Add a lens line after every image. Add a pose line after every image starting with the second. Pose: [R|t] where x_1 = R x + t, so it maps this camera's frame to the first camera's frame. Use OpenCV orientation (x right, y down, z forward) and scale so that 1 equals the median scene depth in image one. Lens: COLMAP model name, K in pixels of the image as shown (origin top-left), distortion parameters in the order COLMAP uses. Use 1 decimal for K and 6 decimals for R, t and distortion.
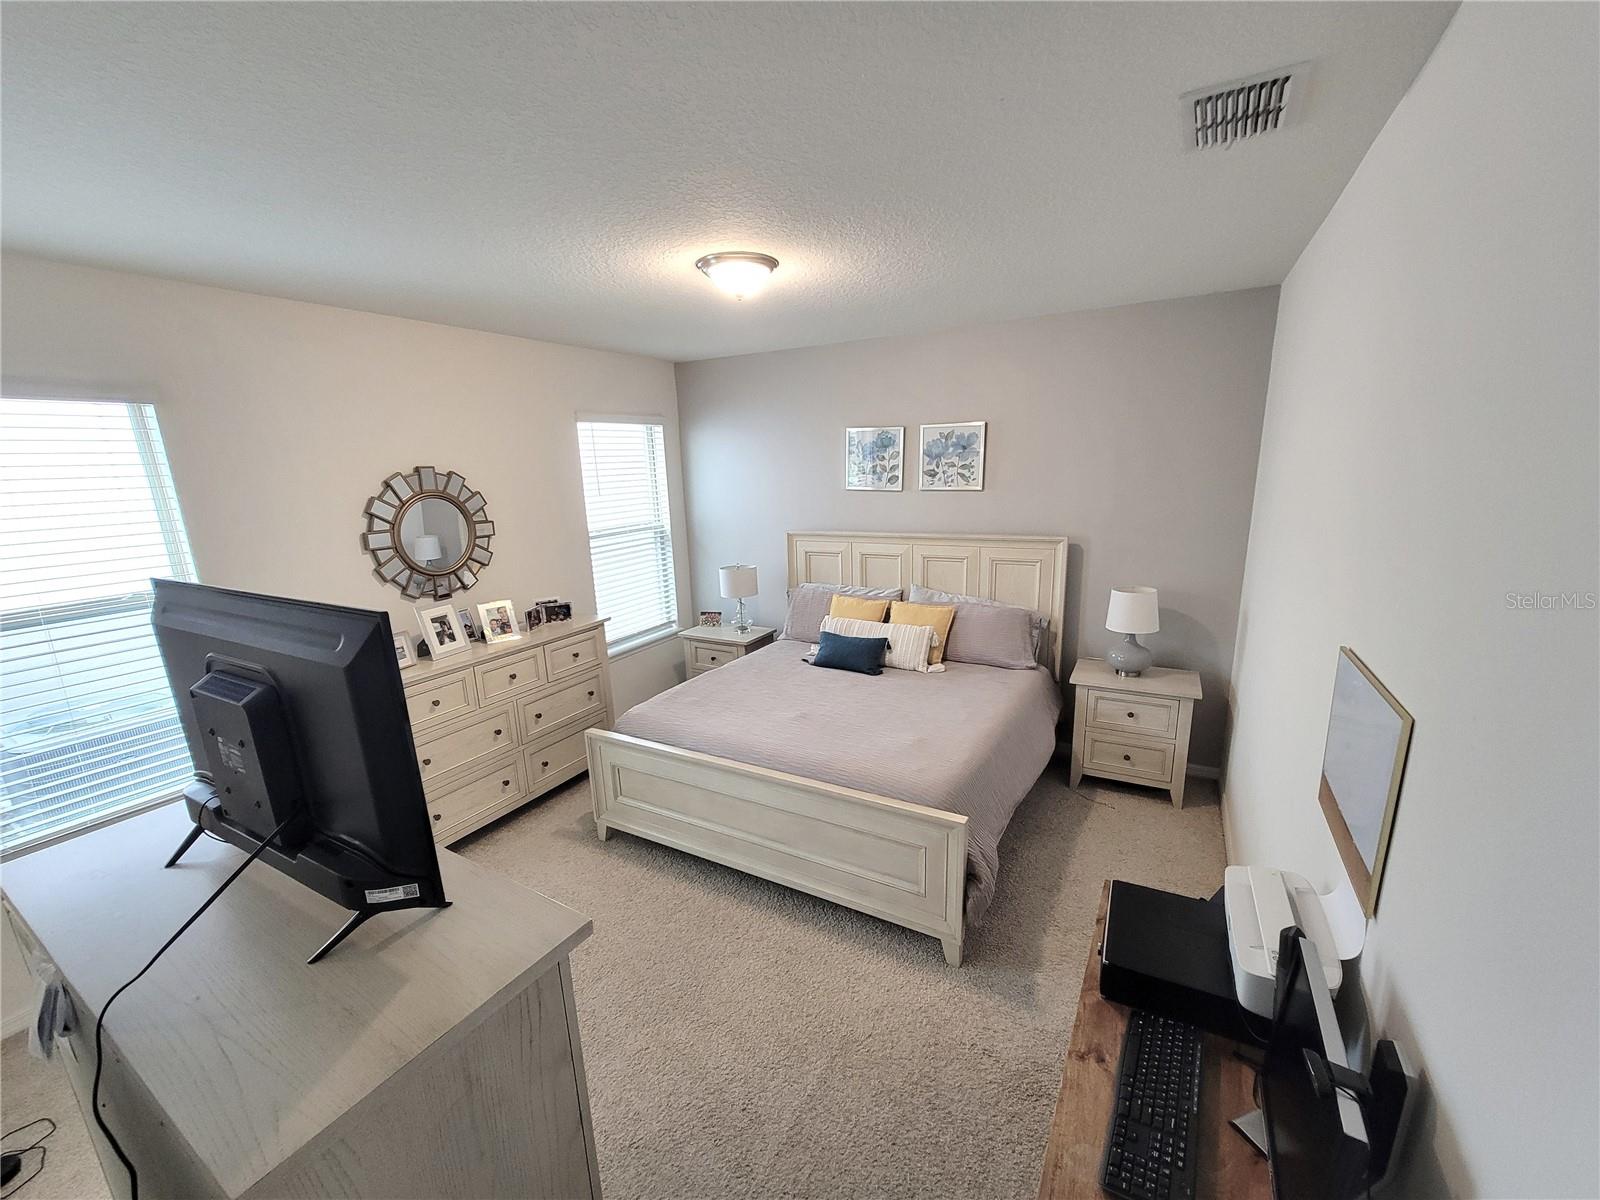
lens RADIAL K [[647.9, 0, 794.3], [0, 647.9, 613.5], [0, 0, 1]] dist [-0.000695, -0.000132]
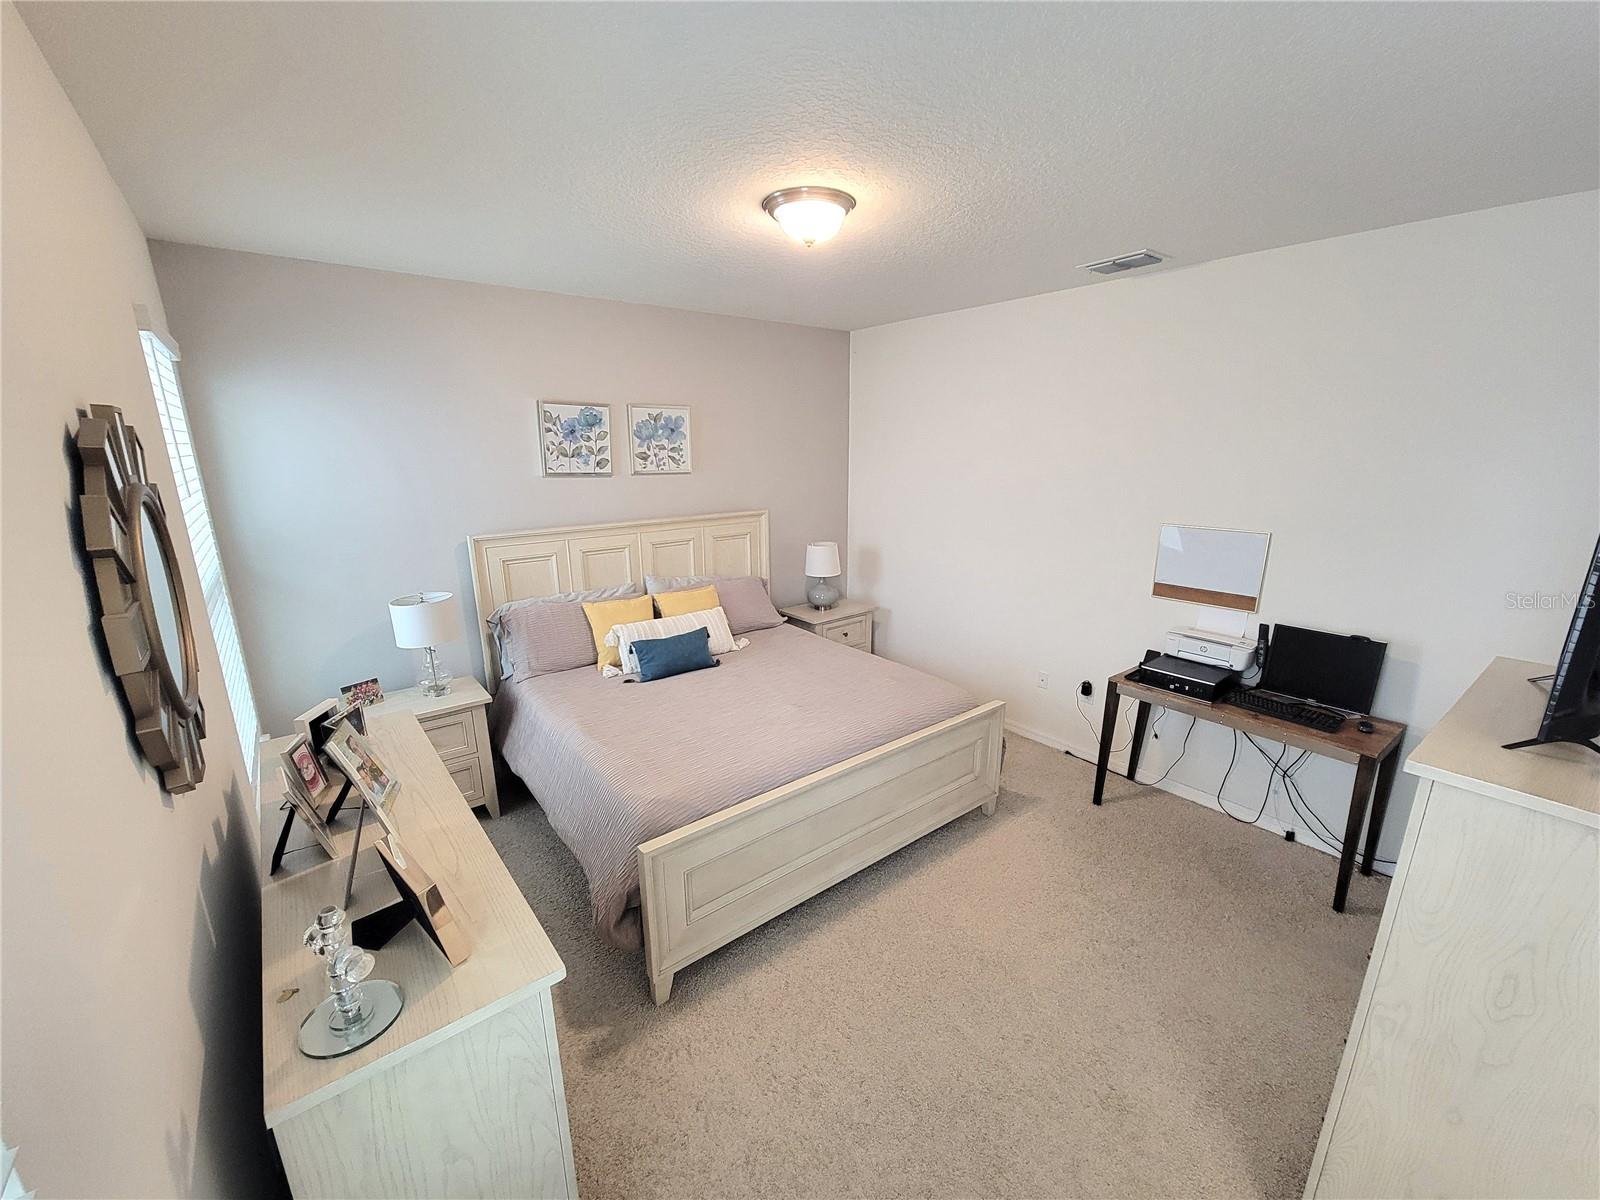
lens RADIAL K [[647.9, 0, 794.3], [0, 647.9, 613.5], [0, 0, 1]] dist [-0.000695, -0.000132]
pose [[0.381770, -0.205765, 0.901062, -0.617369], [0.208822, 0.968898, 0.132781, -0.074969], [-0.900358, 0.137470, 0.412864, 0.452258]]
